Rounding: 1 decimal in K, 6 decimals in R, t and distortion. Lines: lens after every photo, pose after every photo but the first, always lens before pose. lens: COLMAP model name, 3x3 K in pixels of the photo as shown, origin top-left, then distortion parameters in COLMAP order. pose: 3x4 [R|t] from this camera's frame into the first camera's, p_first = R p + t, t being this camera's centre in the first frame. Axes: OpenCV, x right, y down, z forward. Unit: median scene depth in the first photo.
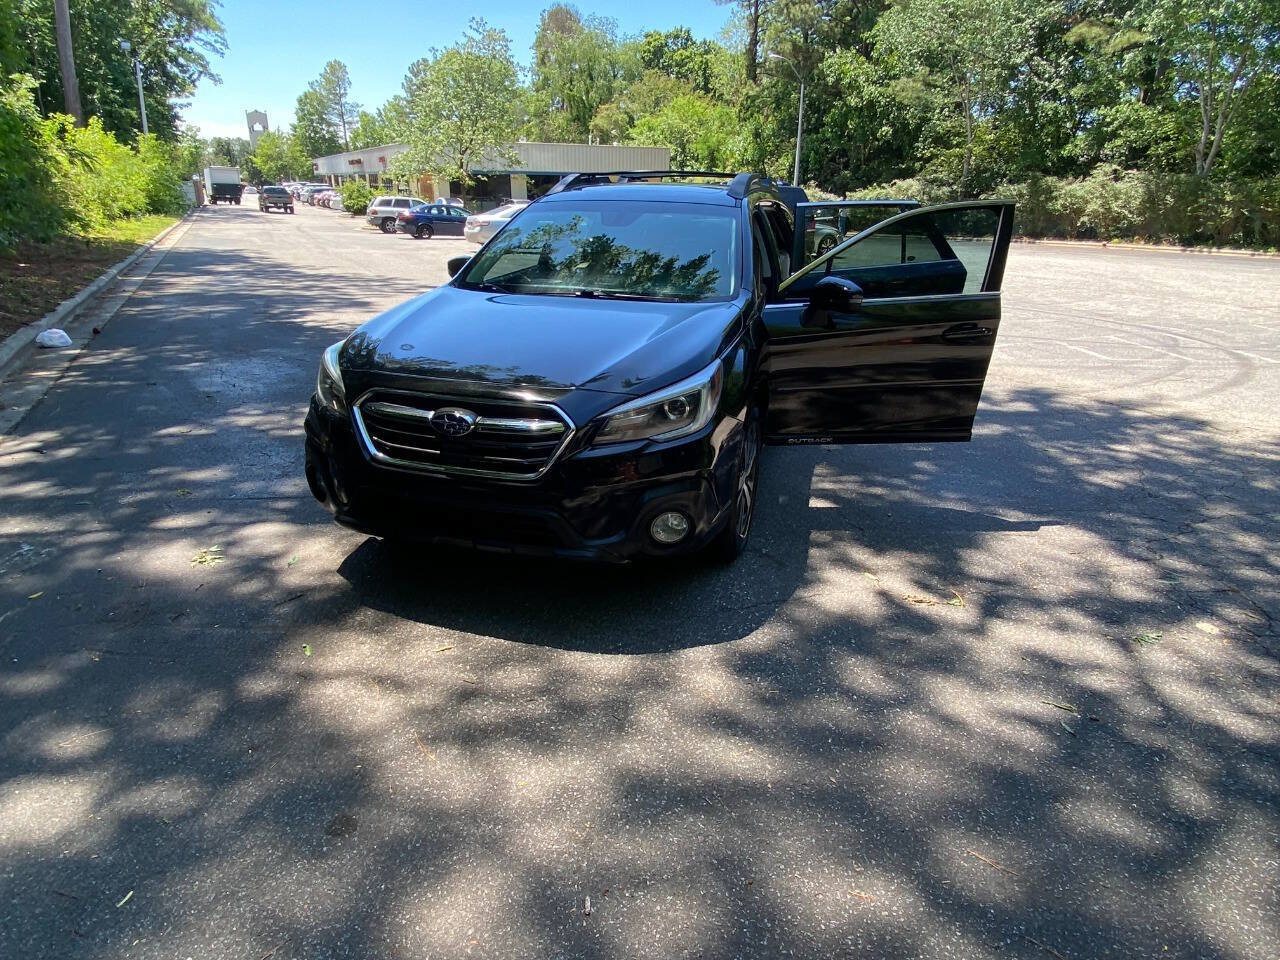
lens RADIAL K [[795.6, 0, 636.6], [0, 795.6, 485.8], [0, 0, 1]] dist [-0.000550, -0.005655]
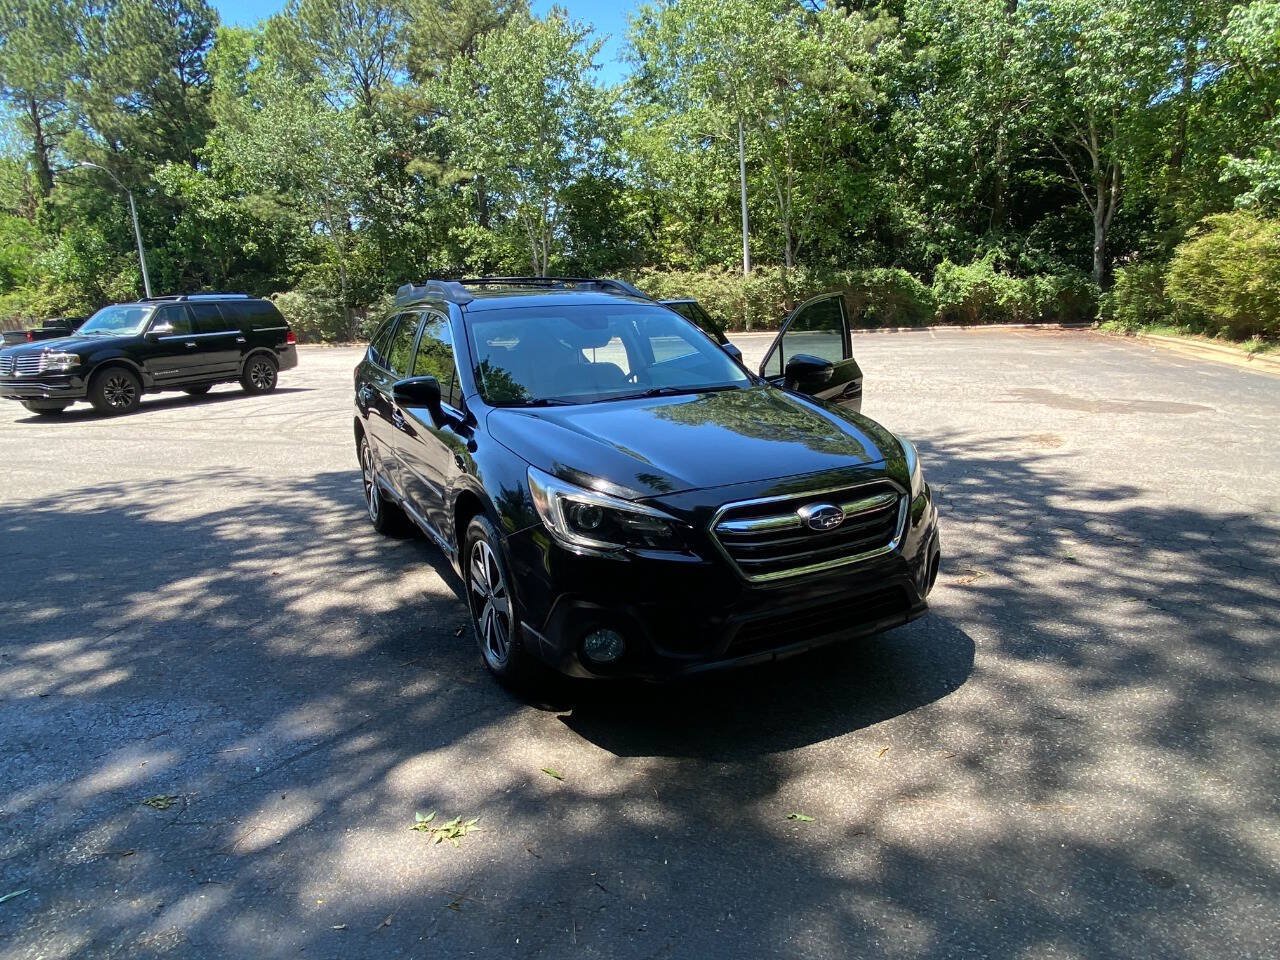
lens RADIAL K [[795.6, 0, 636.6], [0, 795.6, 485.8], [0, 0, 1]] dist [-0.000550, -0.005655]
pose [[0.698228, -0.192095, 0.689621, -0.107208], [0.279192, 0.960114, -0.015235, -0.017101], [-0.659189, 0.203175, 0.724010, 0.044200]]
